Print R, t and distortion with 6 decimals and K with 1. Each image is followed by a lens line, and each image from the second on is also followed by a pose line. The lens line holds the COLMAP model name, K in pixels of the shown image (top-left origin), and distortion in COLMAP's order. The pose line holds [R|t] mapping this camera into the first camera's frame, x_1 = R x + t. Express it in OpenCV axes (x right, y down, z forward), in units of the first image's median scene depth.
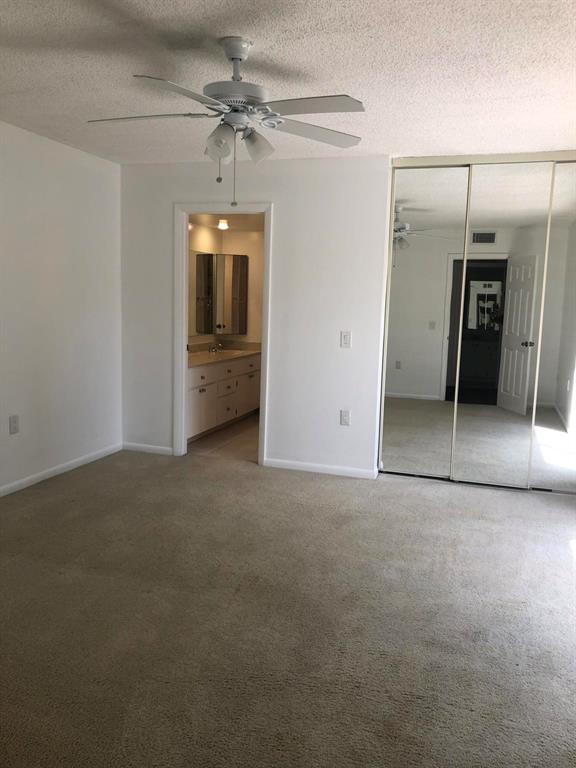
lens RADIAL K [[631.9, 0, 291.7], [0, 631.9, 382.0], [0, 0, 1]] dist [0.046488, -0.037254]
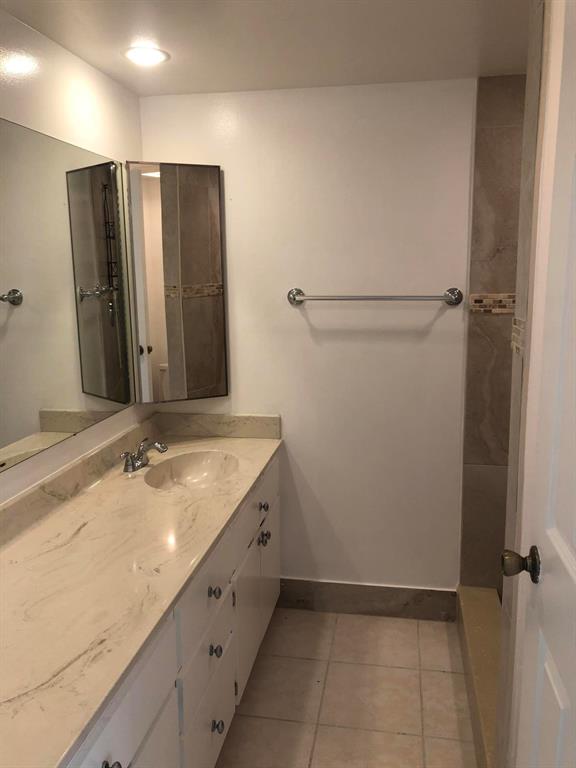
lens RADIAL K [[631.9, 0, 291.6], [0, 631.9, 384.6], [0, 0, 1]] dist [0.046488, -0.037254]
pose [[0.988950, -0.059217, 0.135910, -0.143505], [0.053575, 0.997558, 0.044805, -0.159974], [-0.138231, -0.037028, 0.989708, 1.093612]]
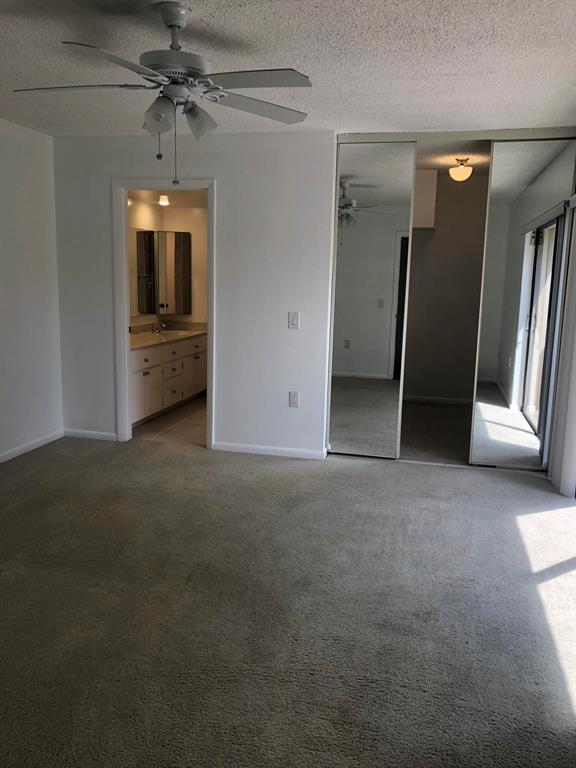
lens RADIAL K [[631.9, 0, 286.6], [0, 631.9, 383.2], [0, 0, 1]] dist [0.046488, -0.037254]
pose [[0.996802, -0.018757, 0.077672, -0.004024], [0.015449, 0.998957, 0.042975, -0.014861], [-0.078397, -0.041638, 0.996052, 0.019697]]
